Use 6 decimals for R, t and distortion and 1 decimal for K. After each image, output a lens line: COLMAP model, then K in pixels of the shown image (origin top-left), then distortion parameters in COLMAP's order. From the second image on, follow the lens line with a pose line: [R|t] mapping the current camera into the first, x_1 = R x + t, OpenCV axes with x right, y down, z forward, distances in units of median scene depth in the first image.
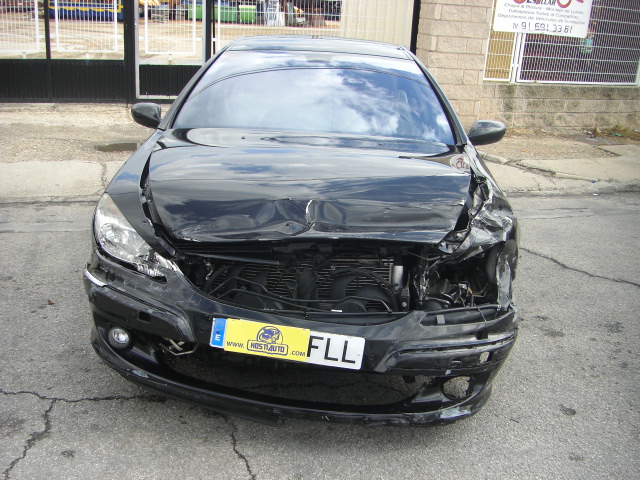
lens RADIAL K [[726.3, 0, 317.4], [0, 726.3, 244.9], [0, 0, 1]] dist [-0.147019, 0.000000]
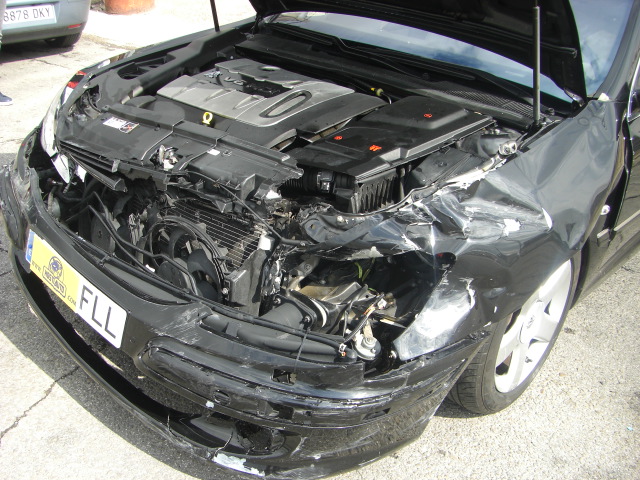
lens RADIAL K [[726.3, 0, 301.9], [0, 726.3, 256.1], [0, 0, 1]] dist [-0.147019, 0.000000]
pose [[0.751062, 0.307939, -0.584020, 0.554769], [-0.221716, 0.950837, 0.216220, -0.113660], [0.621891, -0.032908, 0.782412, 0.484126]]
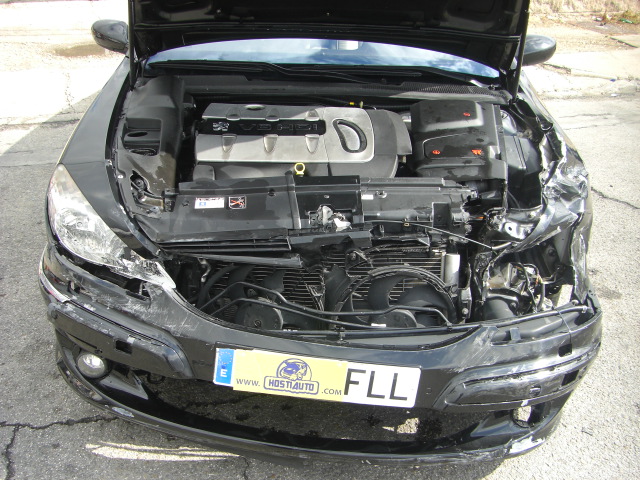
lens RADIAL K [[726.3, 0, 314.6], [0, 726.3, 243.6], [0, 0, 1]] dist [-0.147019, 0.000000]
pose [[0.999389, -0.024908, 0.024500, -0.053613], [0.020484, 0.985804, 0.166648, -0.114196], [-0.028303, -0.166044, 0.985712, 0.259124]]
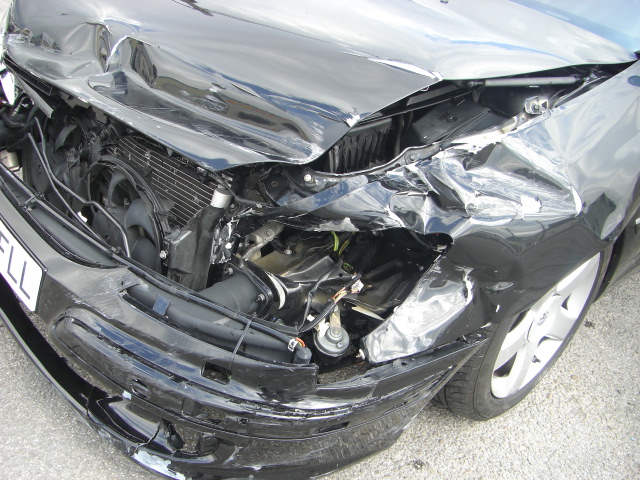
lens RADIAL K [[726.3, 0, 304.5], [0, 726.3, 258.4], [0, 0, 1]] dist [-0.147019, 0.000000]
pose [[0.698293, 0.426036, -0.575222, 0.504671], [-0.295727, 0.903511, 0.310183, -0.118077], [0.651868, -0.046490, 0.756906, 0.625217]]
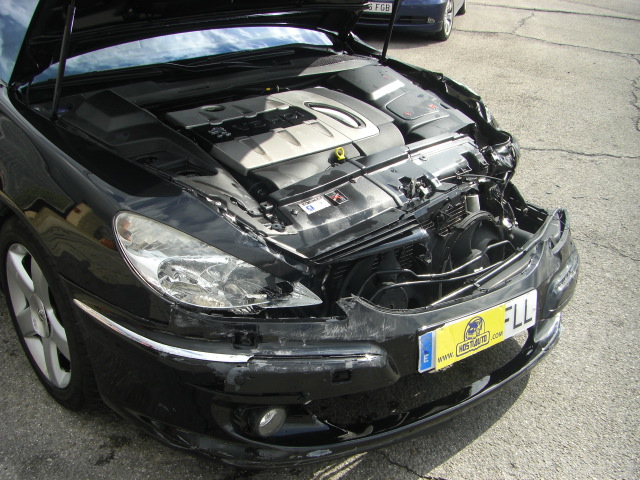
lens RADIAL K [[726.3, 0, 317.3], [0, 726.3, 240.8], [0, 0, 1]] dist [-0.147019, 0.000000]
pose [[0.734862, -0.311831, 0.602279, -0.569068], [0.193923, 0.947566, 0.253991, -0.177293], [-0.649901, -0.069853, 0.756802, 0.473307]]
